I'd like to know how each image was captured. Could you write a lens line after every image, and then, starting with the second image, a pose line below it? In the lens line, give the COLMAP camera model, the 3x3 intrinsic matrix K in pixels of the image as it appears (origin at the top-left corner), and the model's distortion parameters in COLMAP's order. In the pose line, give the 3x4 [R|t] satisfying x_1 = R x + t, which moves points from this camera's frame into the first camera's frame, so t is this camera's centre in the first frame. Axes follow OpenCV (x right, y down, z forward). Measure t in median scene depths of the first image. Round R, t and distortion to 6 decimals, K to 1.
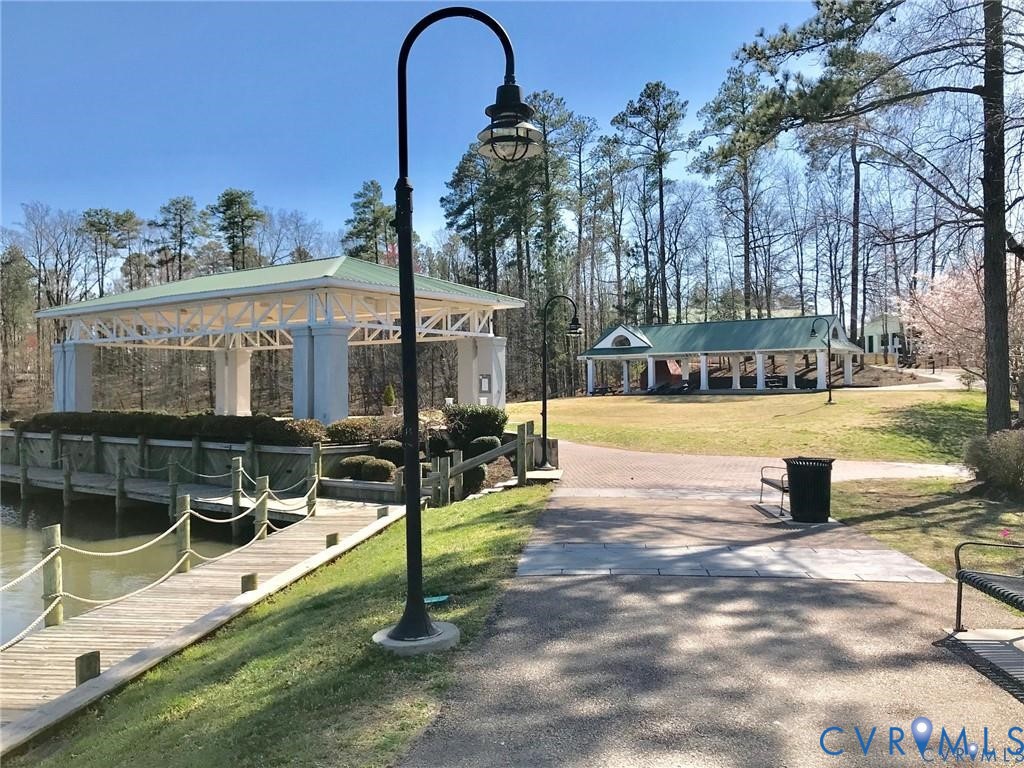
lens RADIAL K [[892.3, 0, 505.6], [0, 892.3, 387.0], [0, 0, 1]] dist [0.013543, 0.000850]
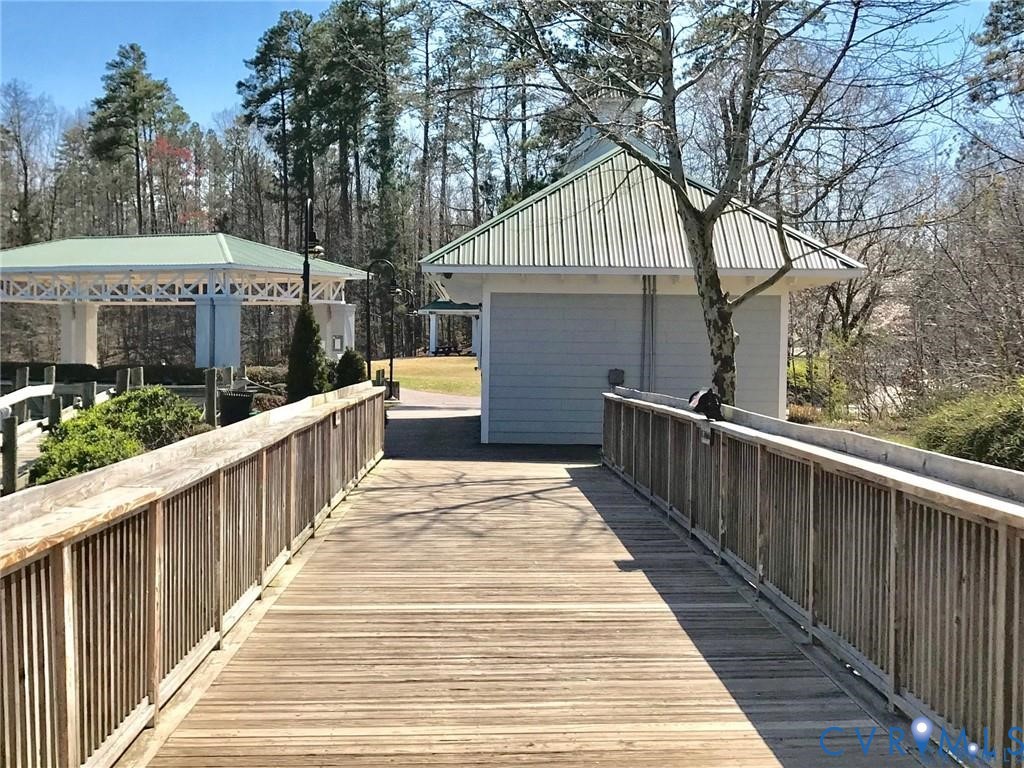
lens RADIAL K [[1851.0, 0, 510.4], [0, 1851.0, 385.4], [0, 0, 1]] dist [-0.007194, 0.000000]
pose [[0.991982, 0.014953, 0.125491, -0.044920], [-0.018071, 0.999555, 0.023745, -0.004378], [-0.125080, -0.025822, 0.991811, -0.647091]]
